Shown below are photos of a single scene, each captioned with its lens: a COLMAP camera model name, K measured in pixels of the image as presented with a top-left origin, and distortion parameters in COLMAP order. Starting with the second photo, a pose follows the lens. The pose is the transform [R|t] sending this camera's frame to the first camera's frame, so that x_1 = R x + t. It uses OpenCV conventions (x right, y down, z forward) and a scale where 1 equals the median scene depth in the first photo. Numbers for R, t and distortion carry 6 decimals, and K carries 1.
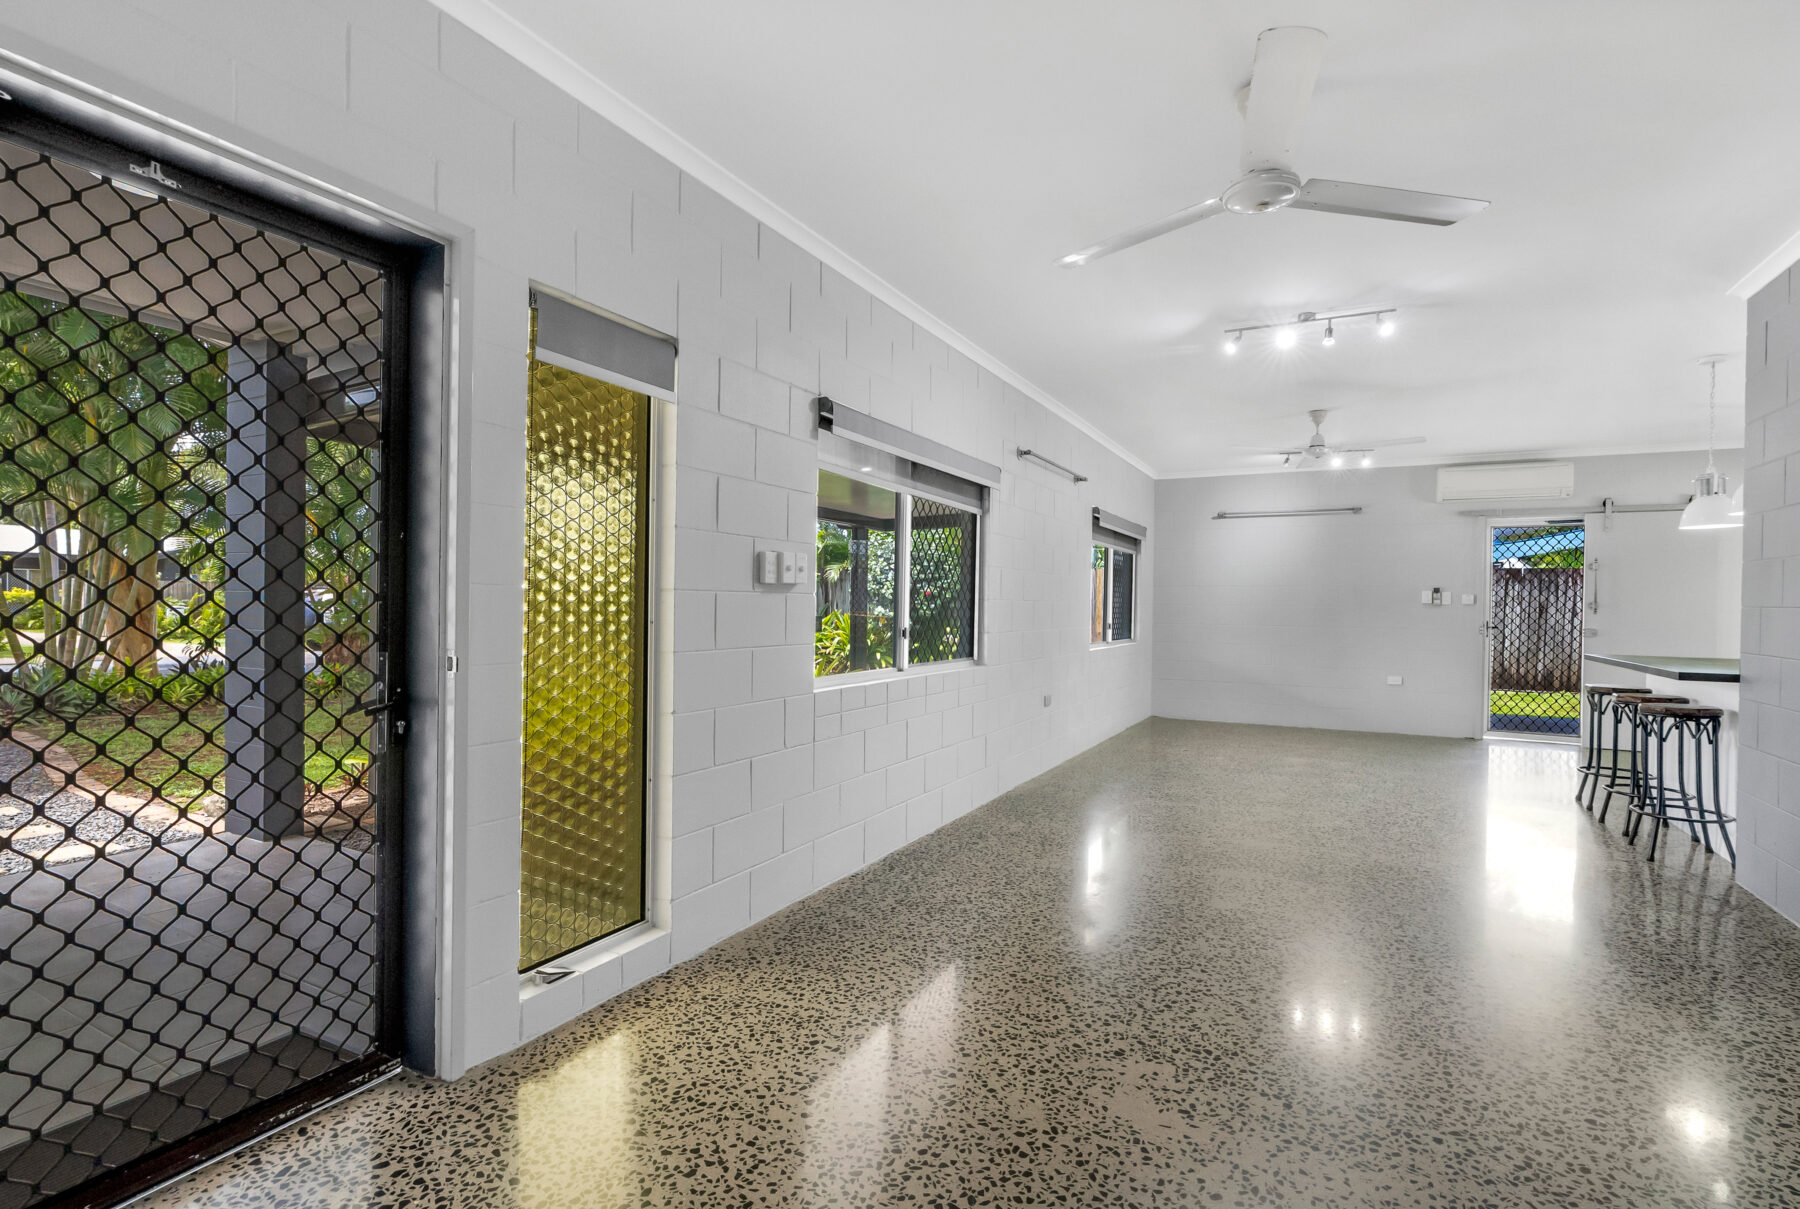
lens RADIAL K [[838.5, 0, 907.7], [0, 838.5, 616.4], [0, 0, 1]] dist [-0.007069, 0.002411]
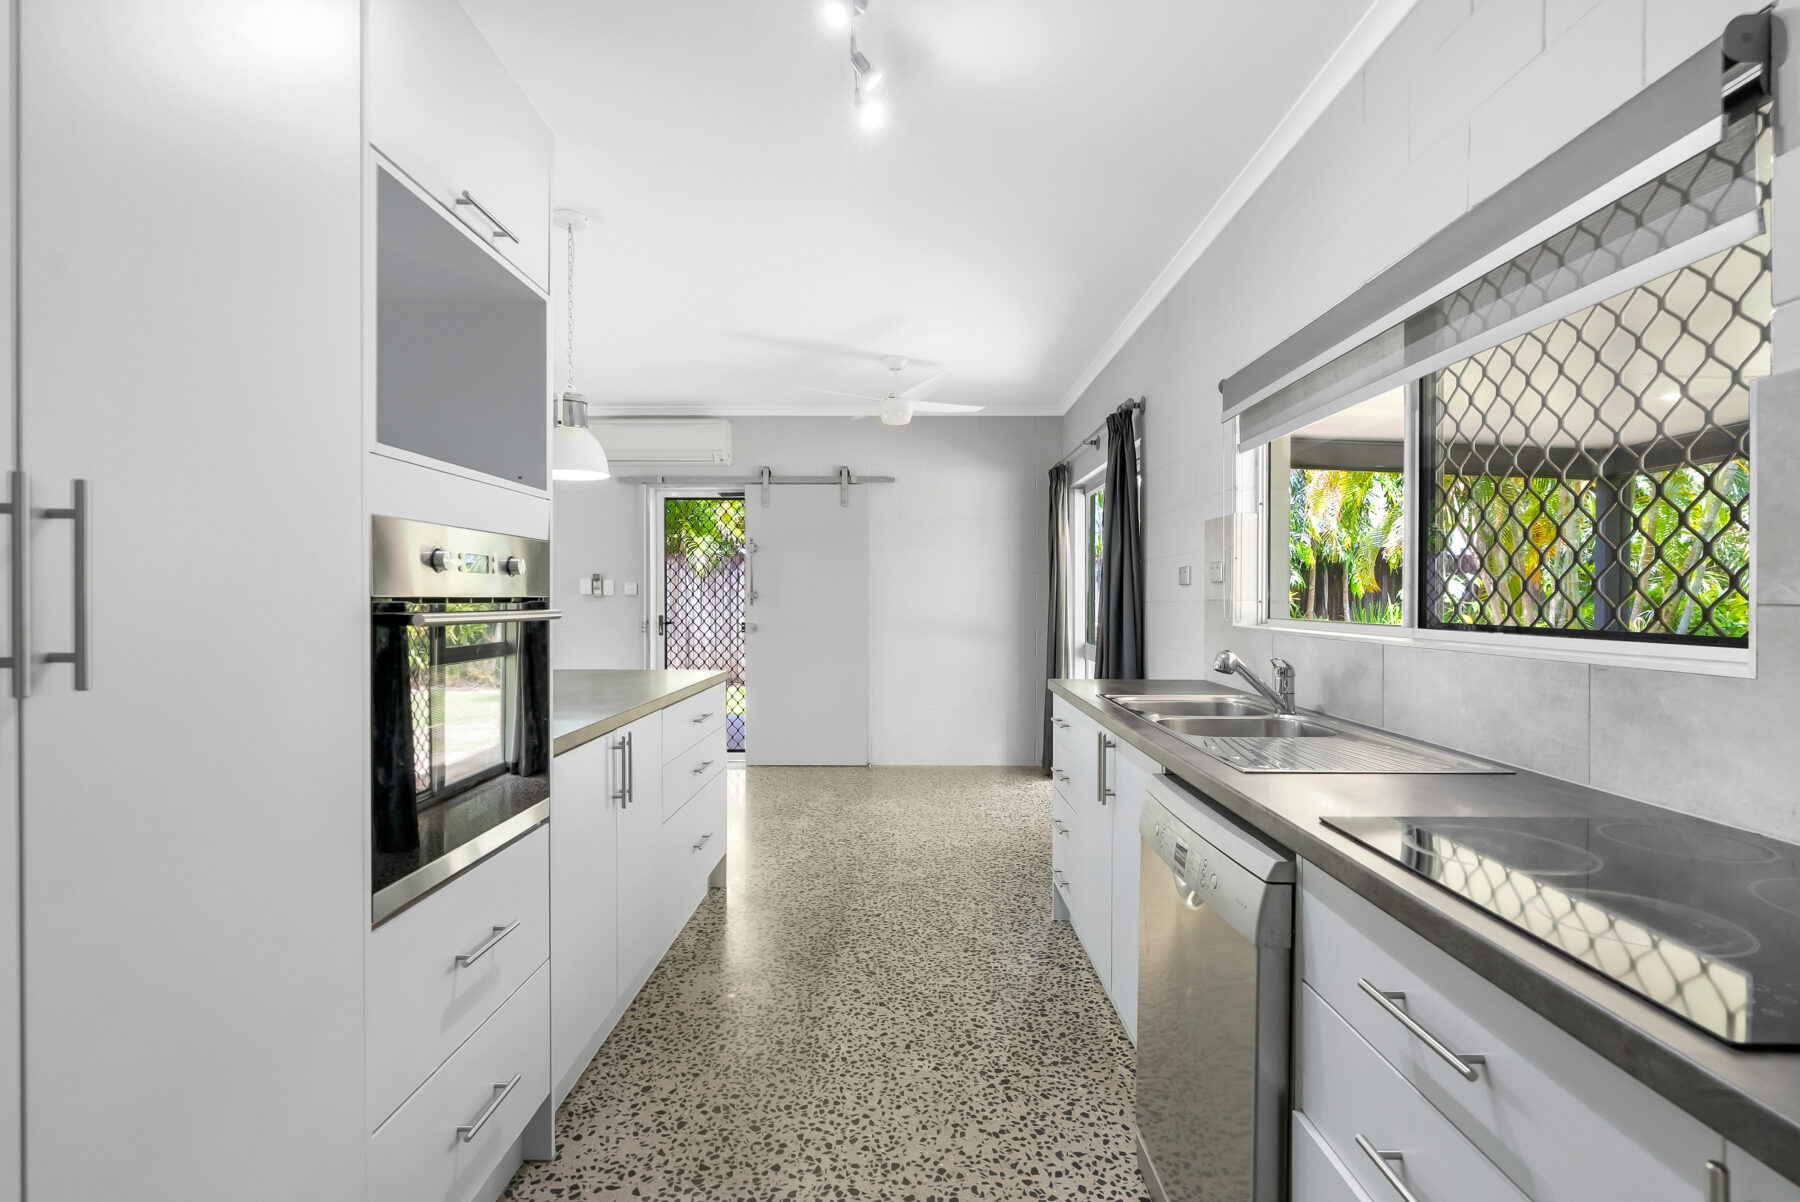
lens RADIAL K [[842.4, 0, 899.3], [0, 842.4, 604.8], [0, 0, 1]] dist [-0.007575, 0.001735]
pose [[0.889023, -0.017116, 0.457543, 0.971509], [0.019872, 0.999802, -0.001212, 0.001285], [-0.457431, 0.010170, 0.889187, 0.324628]]
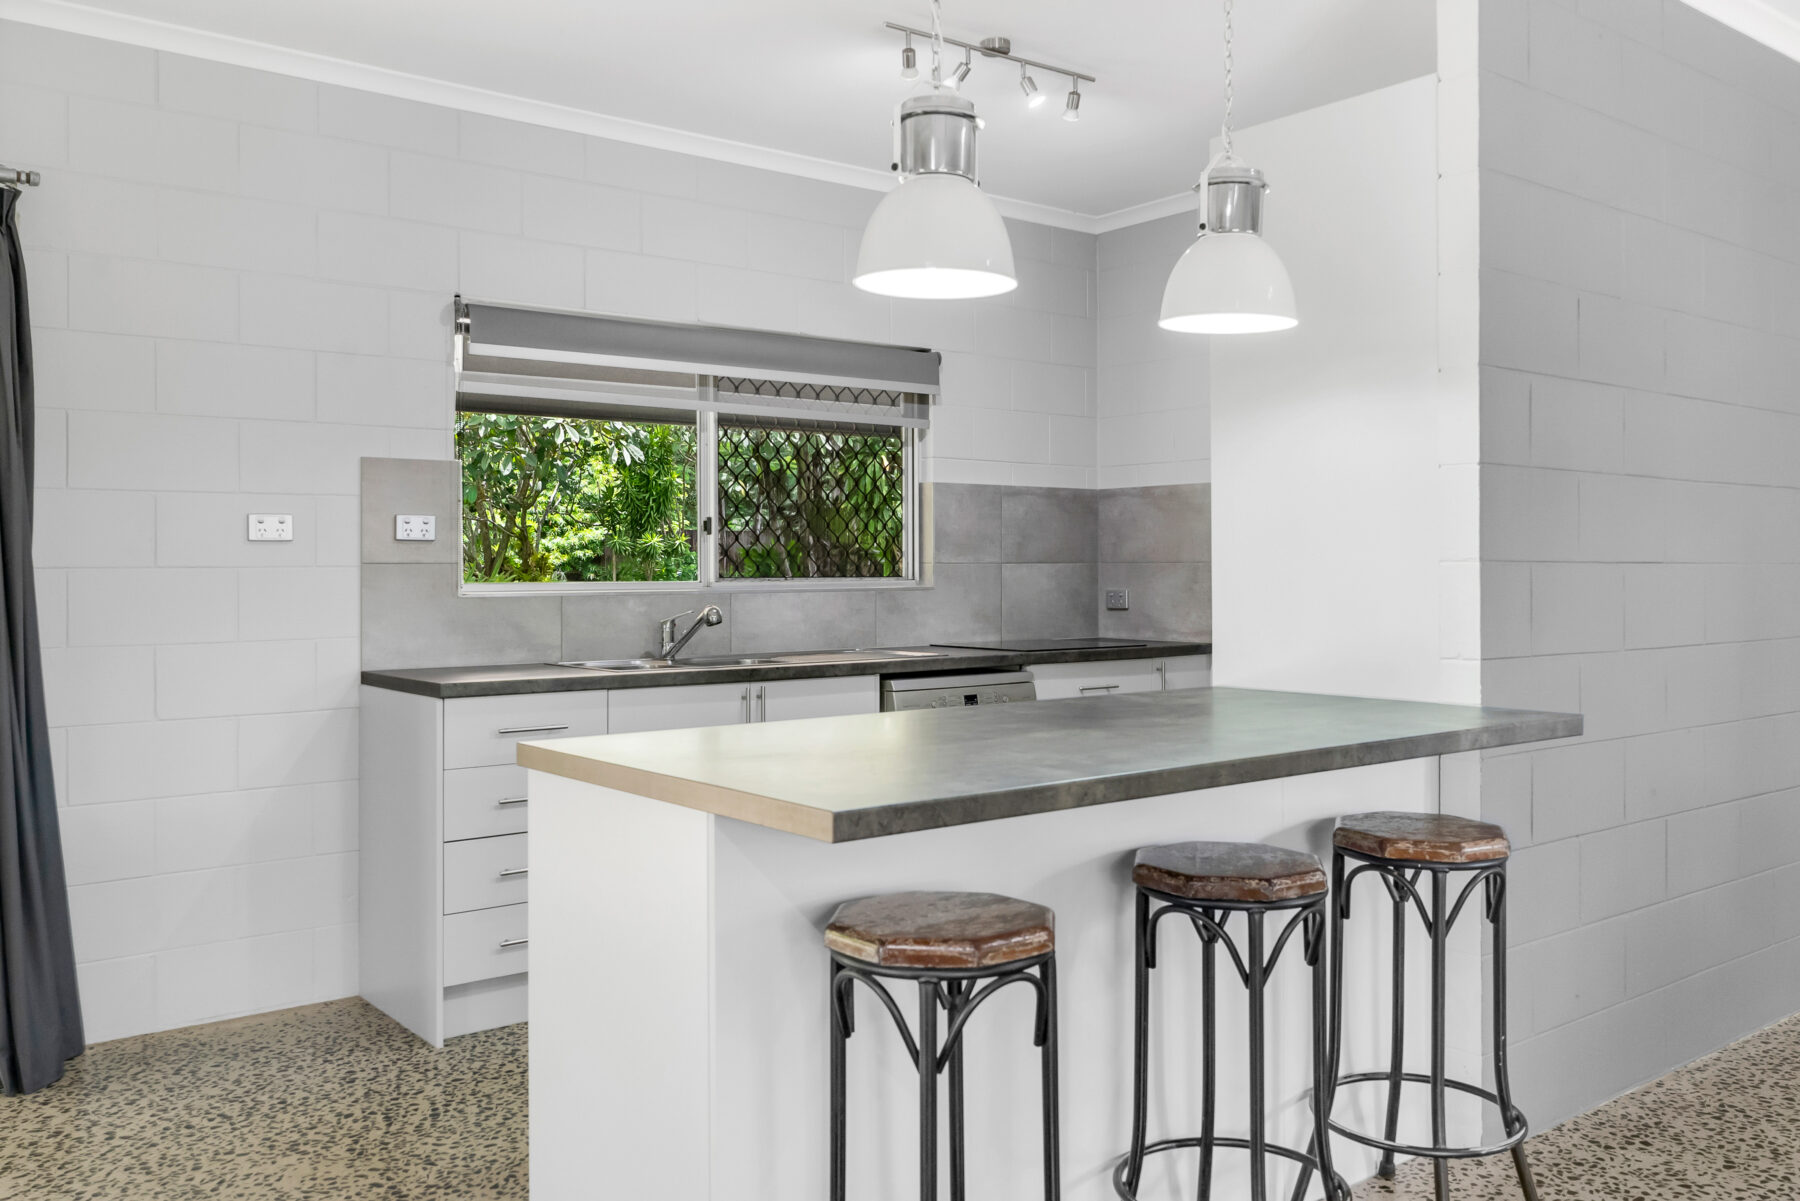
lens RADIAL K [[1476.5, 0, 908.4], [0, 1476.5, 557.7], [0, 0, 1]] dist [0.004034, 0.000737]
pose [[-0.915328, -0.011429, 0.402547, 0.833180], [-0.004711, 0.999833, 0.017677, -0.020953], [-0.402682, 0.014284, -0.915229, 1.623437]]
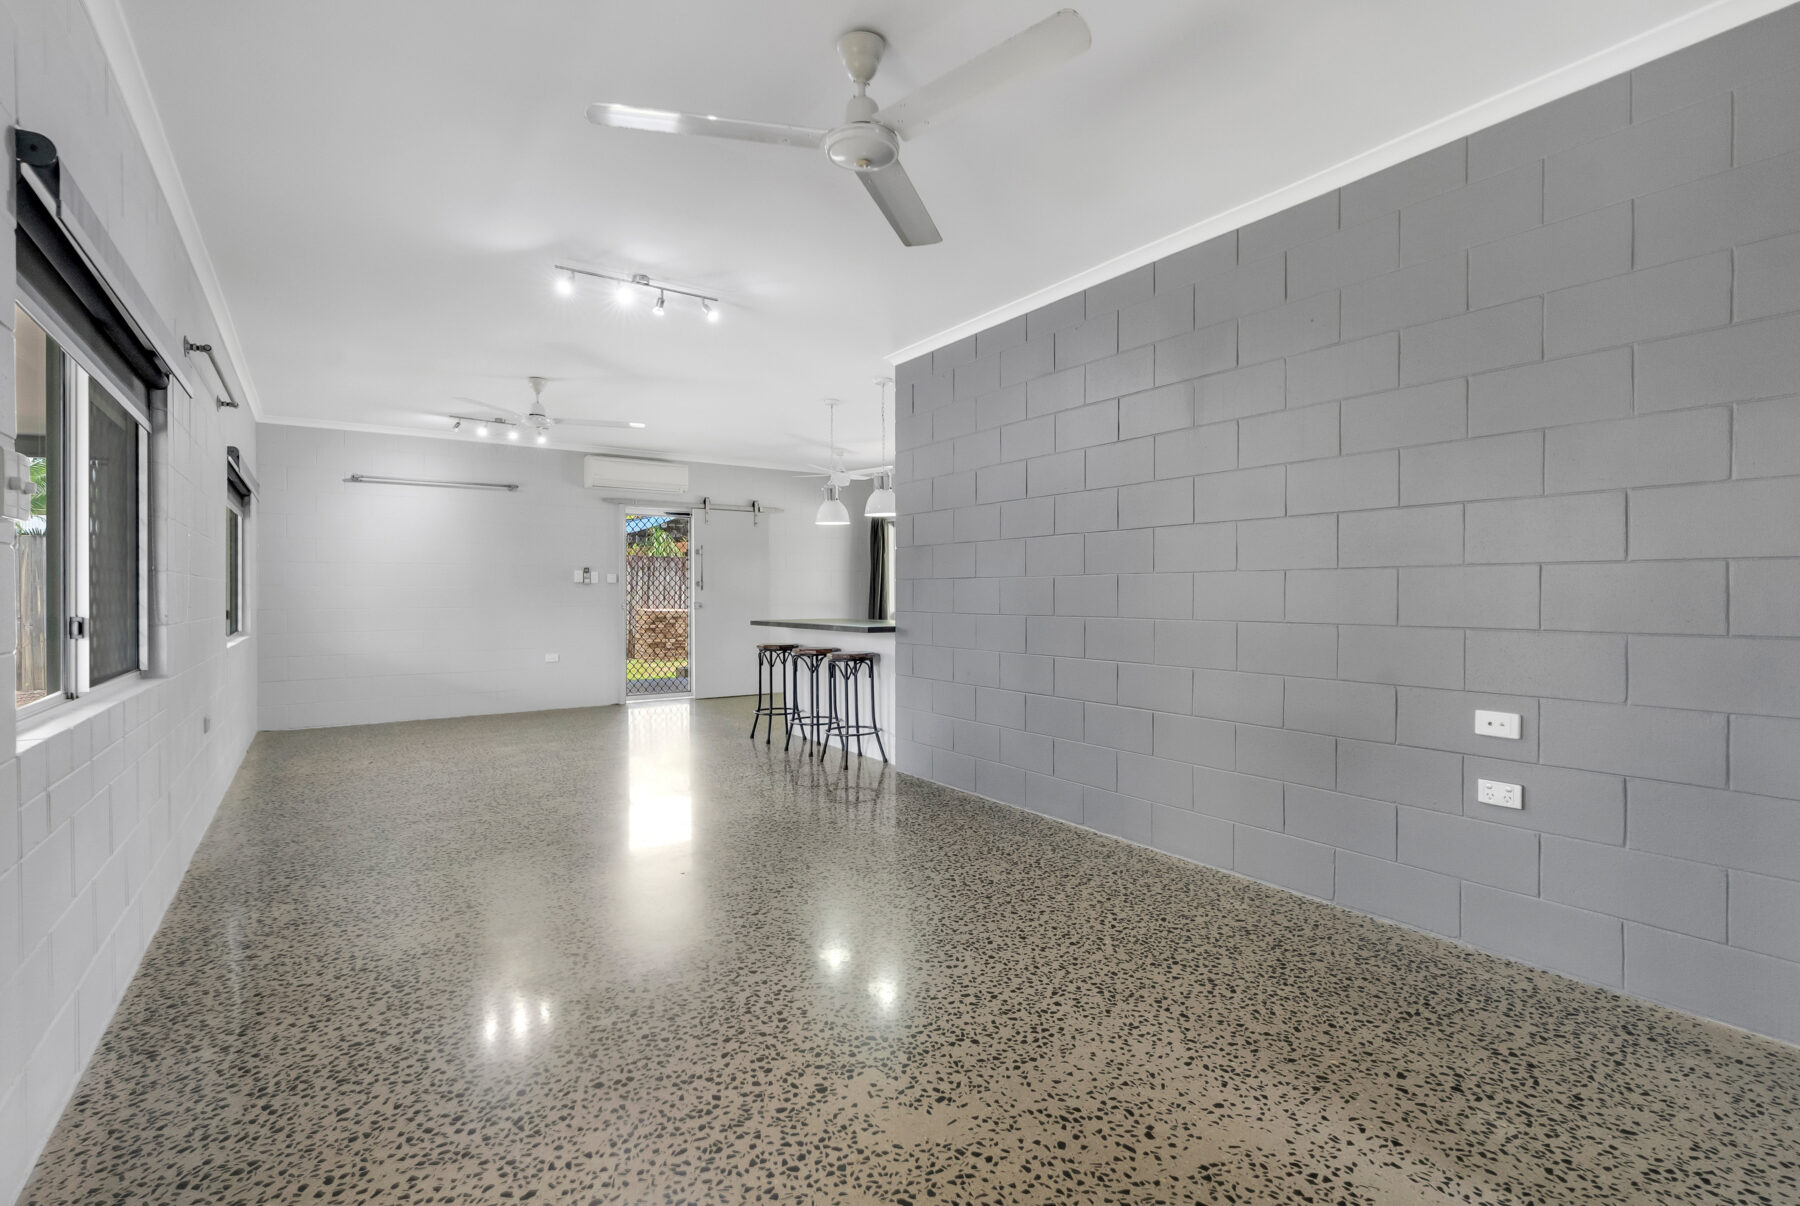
lens RADIAL K [[842.4, 0, 904.2], [0, 842.4, 588.7], [0, 0, 1]] dist [-0.007575, 0.001735]
pose [[0.461793, -0.006928, 0.886961, -0.241581], [0.022871, 0.999730, -0.004098, 0.011170], [-0.886693, 0.022178, 0.461827, 0.274802]]
